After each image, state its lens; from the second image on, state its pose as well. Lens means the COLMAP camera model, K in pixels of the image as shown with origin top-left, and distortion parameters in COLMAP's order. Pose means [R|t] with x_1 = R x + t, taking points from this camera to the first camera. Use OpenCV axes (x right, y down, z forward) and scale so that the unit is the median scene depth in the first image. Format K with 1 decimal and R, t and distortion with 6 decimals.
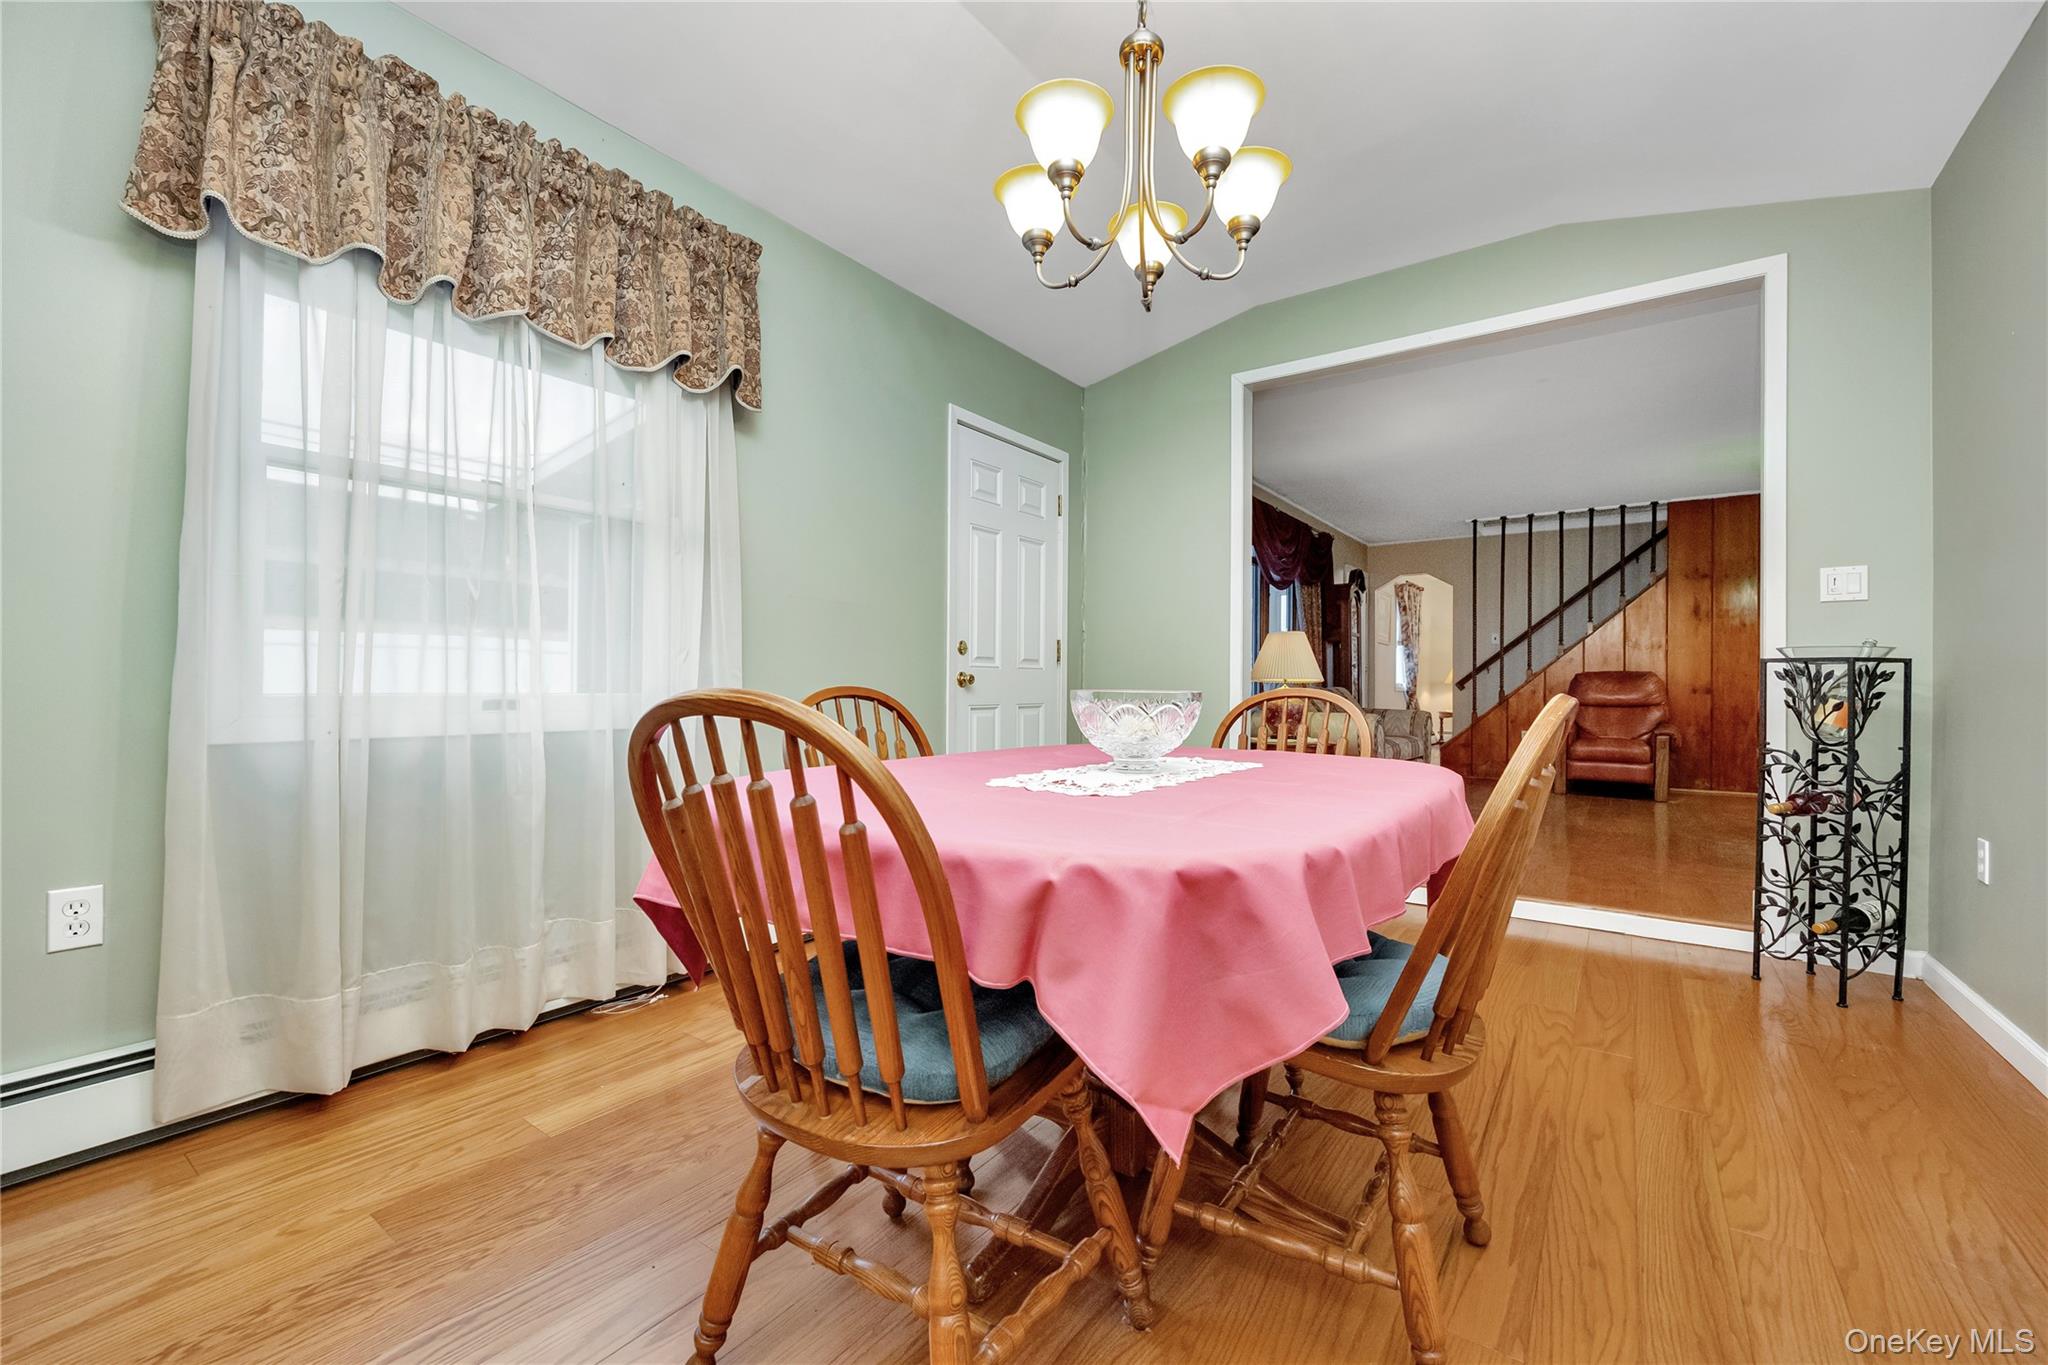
lens RADIAL K [[836.9, 0, 1020.2], [0, 836.9, 687.6], [0, 0, 1]] dist [-0.001359, -0.000060]
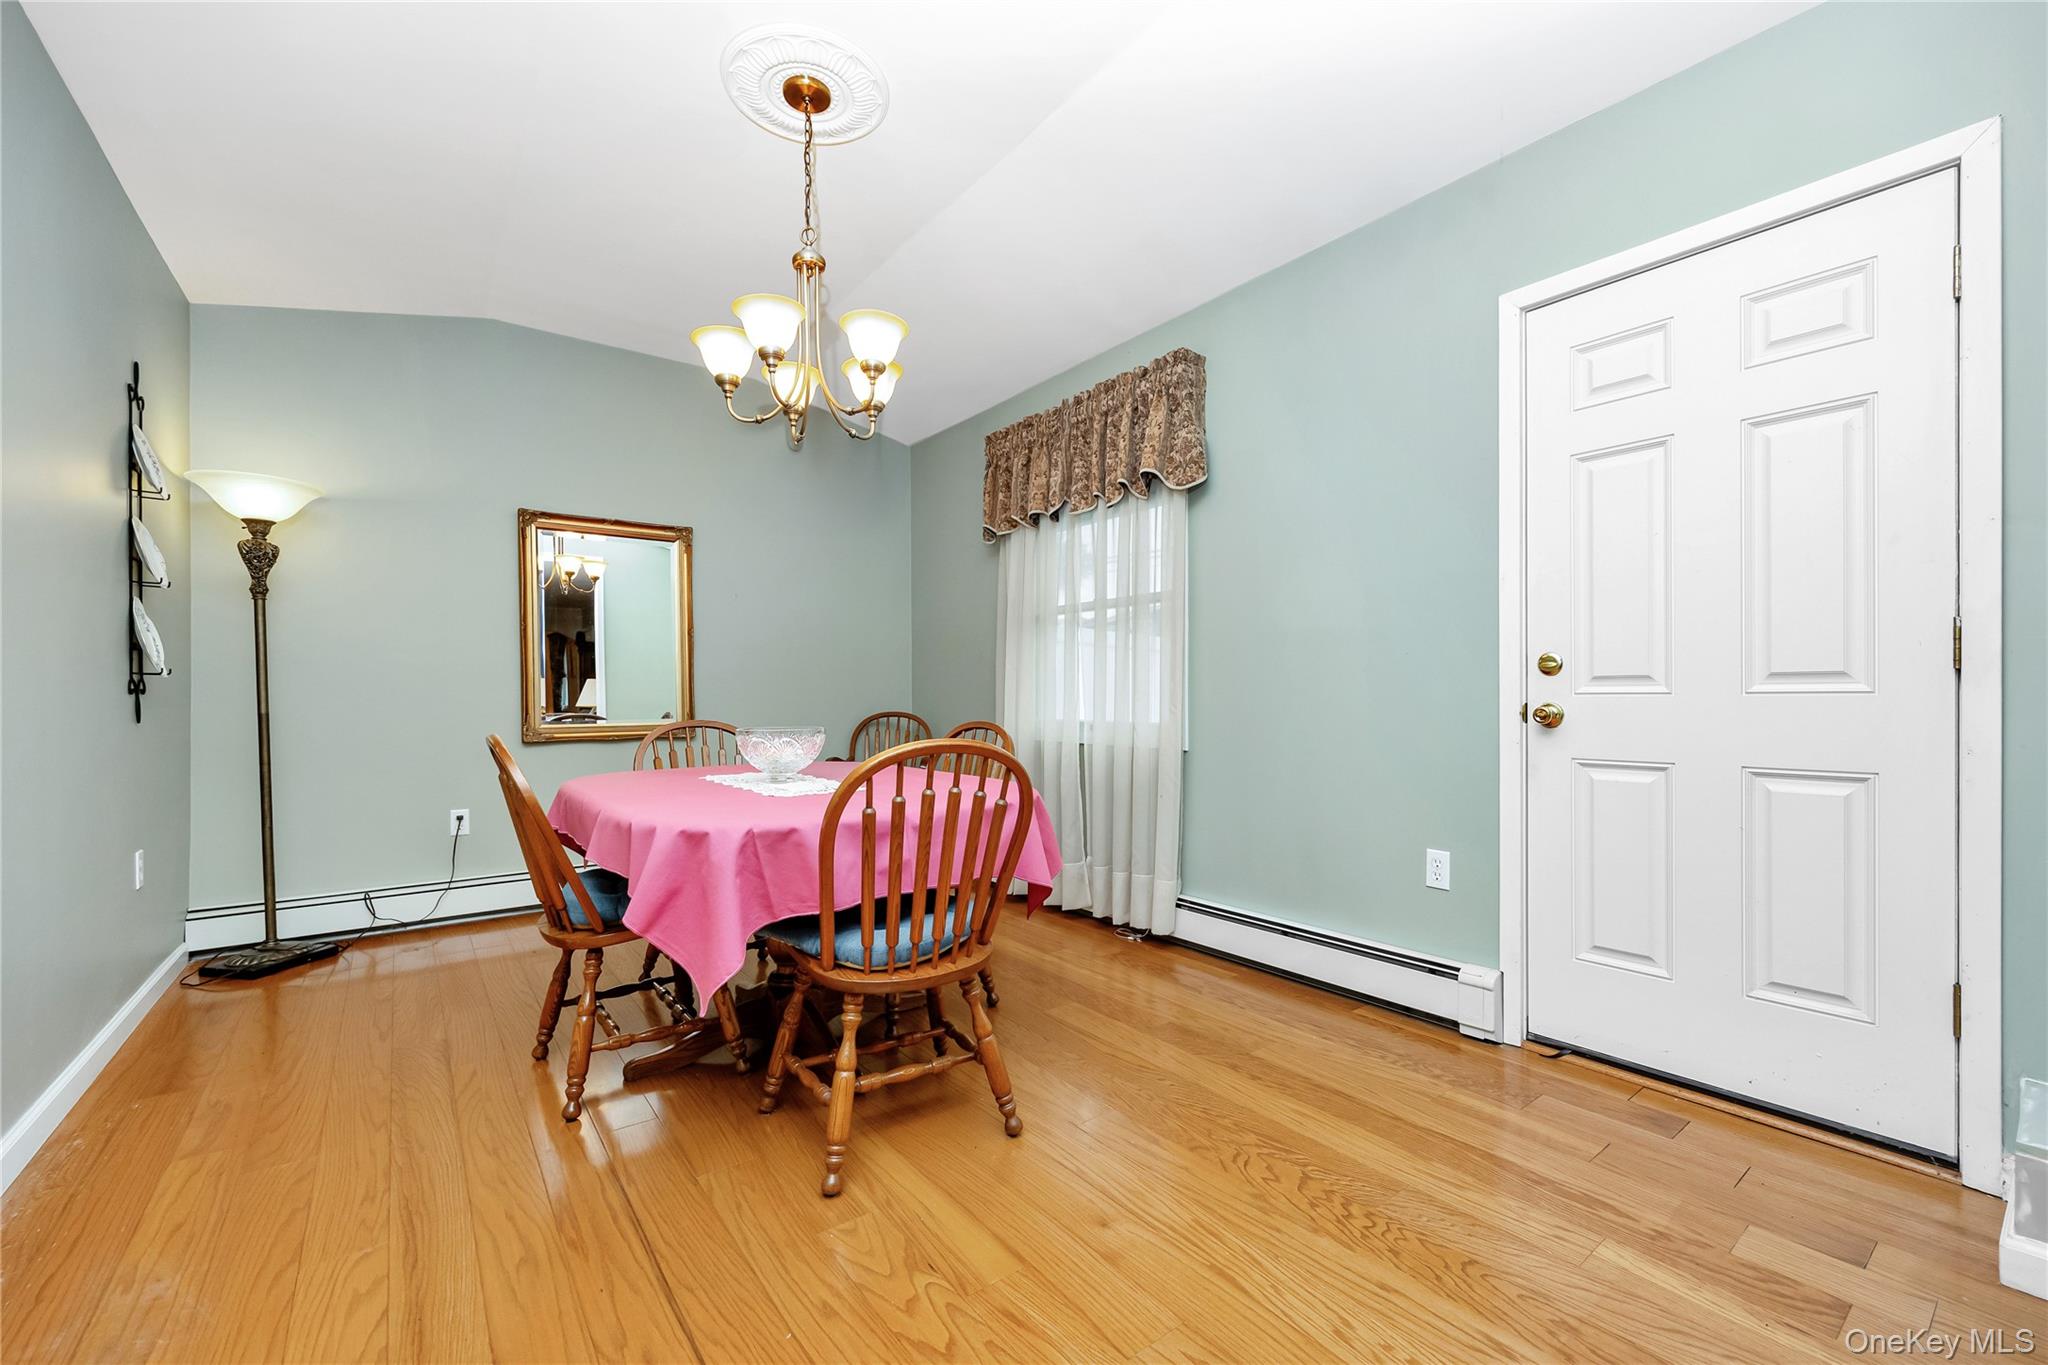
lens RADIAL K [[828.9, 0, 1024.7], [0, 828.9, 704.3], [0, 0, 1]] dist [-0.001071, -0.000047]
pose [[-0.279446, 0.002344, -0.960159, 0.732674], [0.002665, 0.999995, 0.001665, -0.024031], [0.960158, -0.002094, -0.279451, 0.931581]]
